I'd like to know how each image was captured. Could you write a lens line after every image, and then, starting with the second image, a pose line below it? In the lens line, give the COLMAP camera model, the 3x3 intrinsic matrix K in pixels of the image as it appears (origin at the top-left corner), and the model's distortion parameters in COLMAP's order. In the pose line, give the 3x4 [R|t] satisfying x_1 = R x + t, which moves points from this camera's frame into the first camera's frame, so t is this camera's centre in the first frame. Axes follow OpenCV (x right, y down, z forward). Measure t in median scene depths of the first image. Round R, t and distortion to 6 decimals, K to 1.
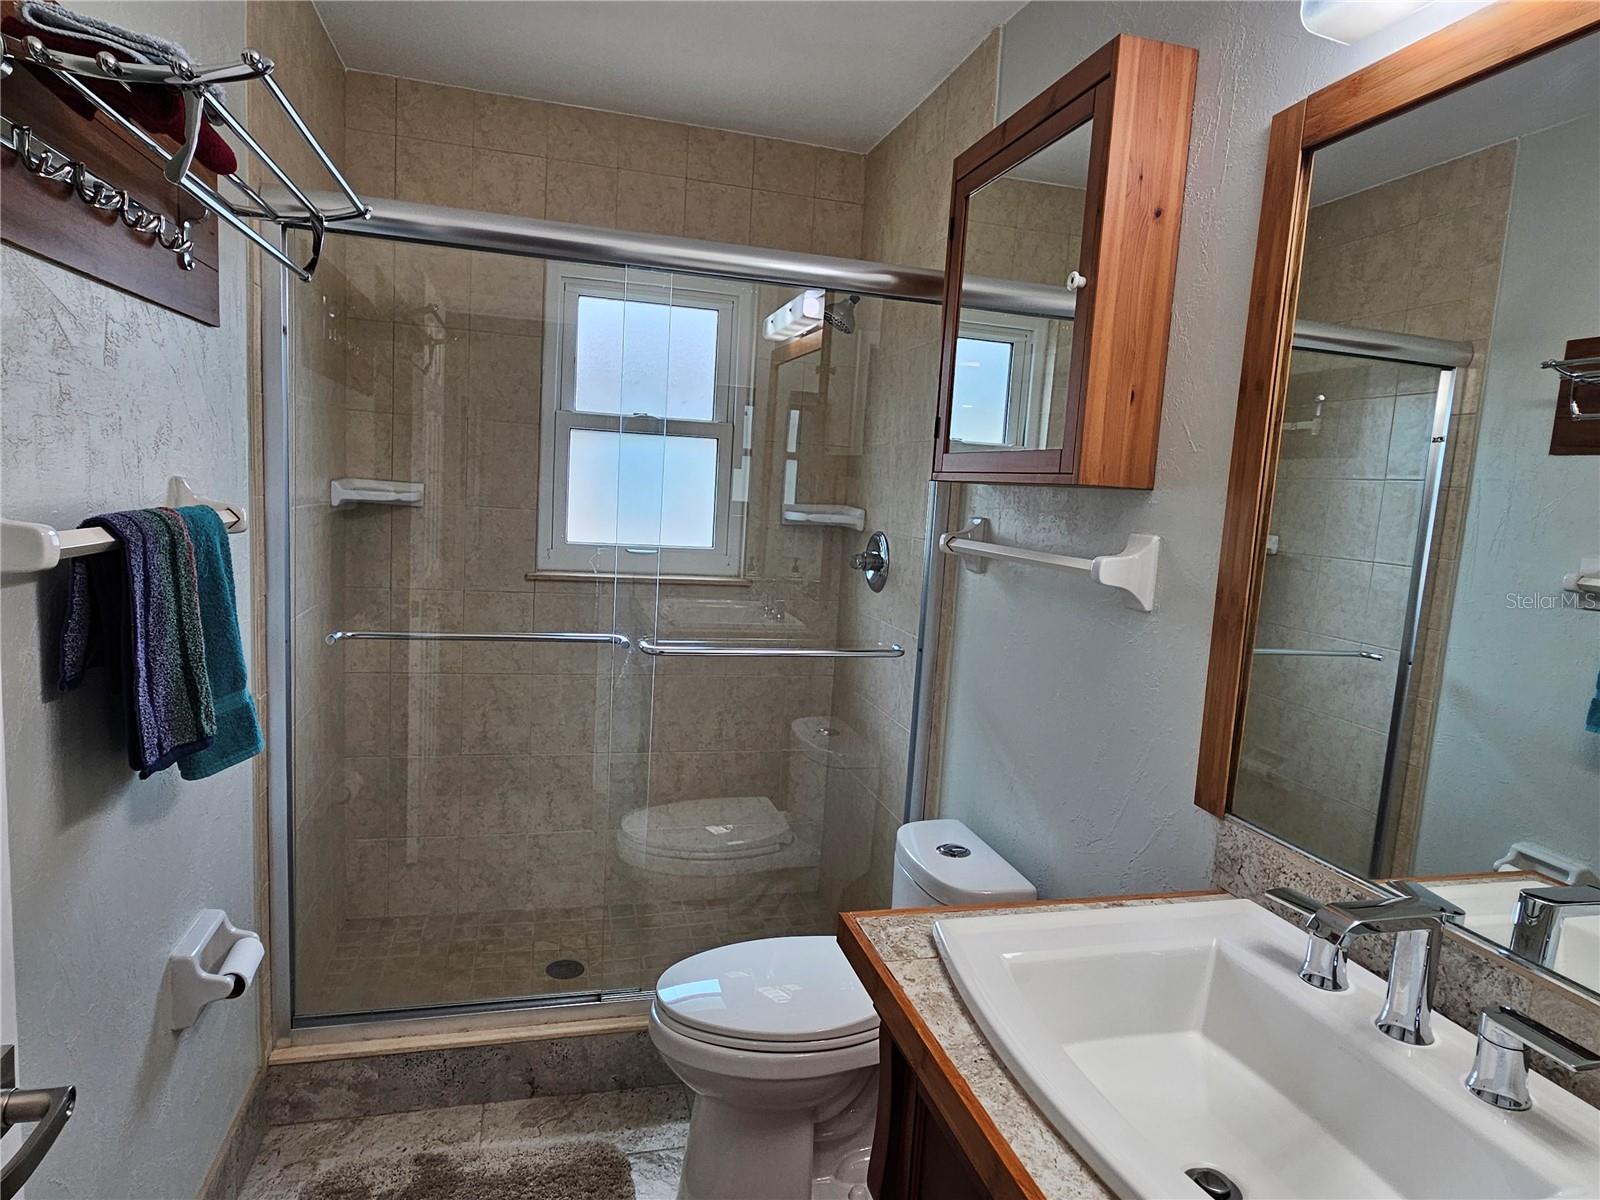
lens RADIAL K [[941.5, 0, 801.7], [0, 941.5, 602.5], [0, 0, 1]] dist [0.000913, -0.002242]
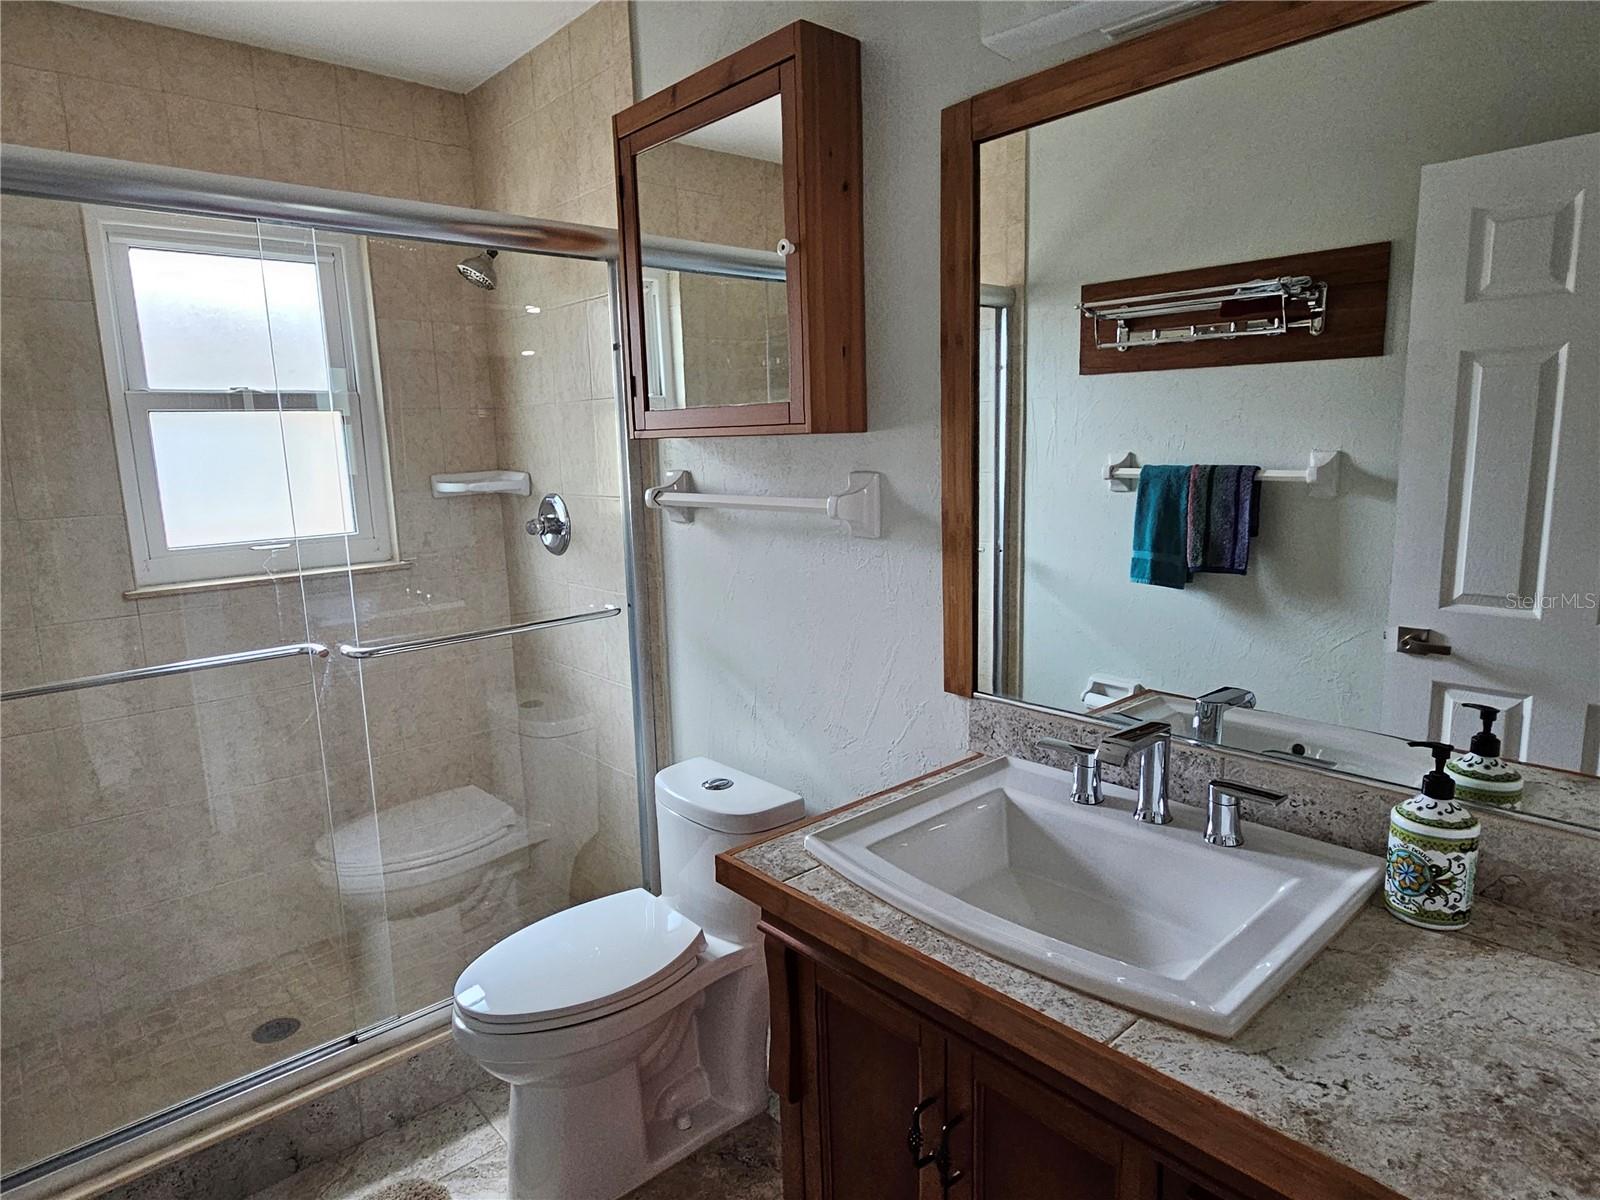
lens RADIAL K [[941.5, 0, 810.3], [0, 941.5, 599.6], [0, 0, 1]] dist [0.000913, -0.002242]
pose [[0.886878, -0.161155, 0.432986, -0.127981], [0.136423, 0.986750, 0.087830, -0.016710], [-0.441403, -0.018825, 0.897111, -0.001952]]
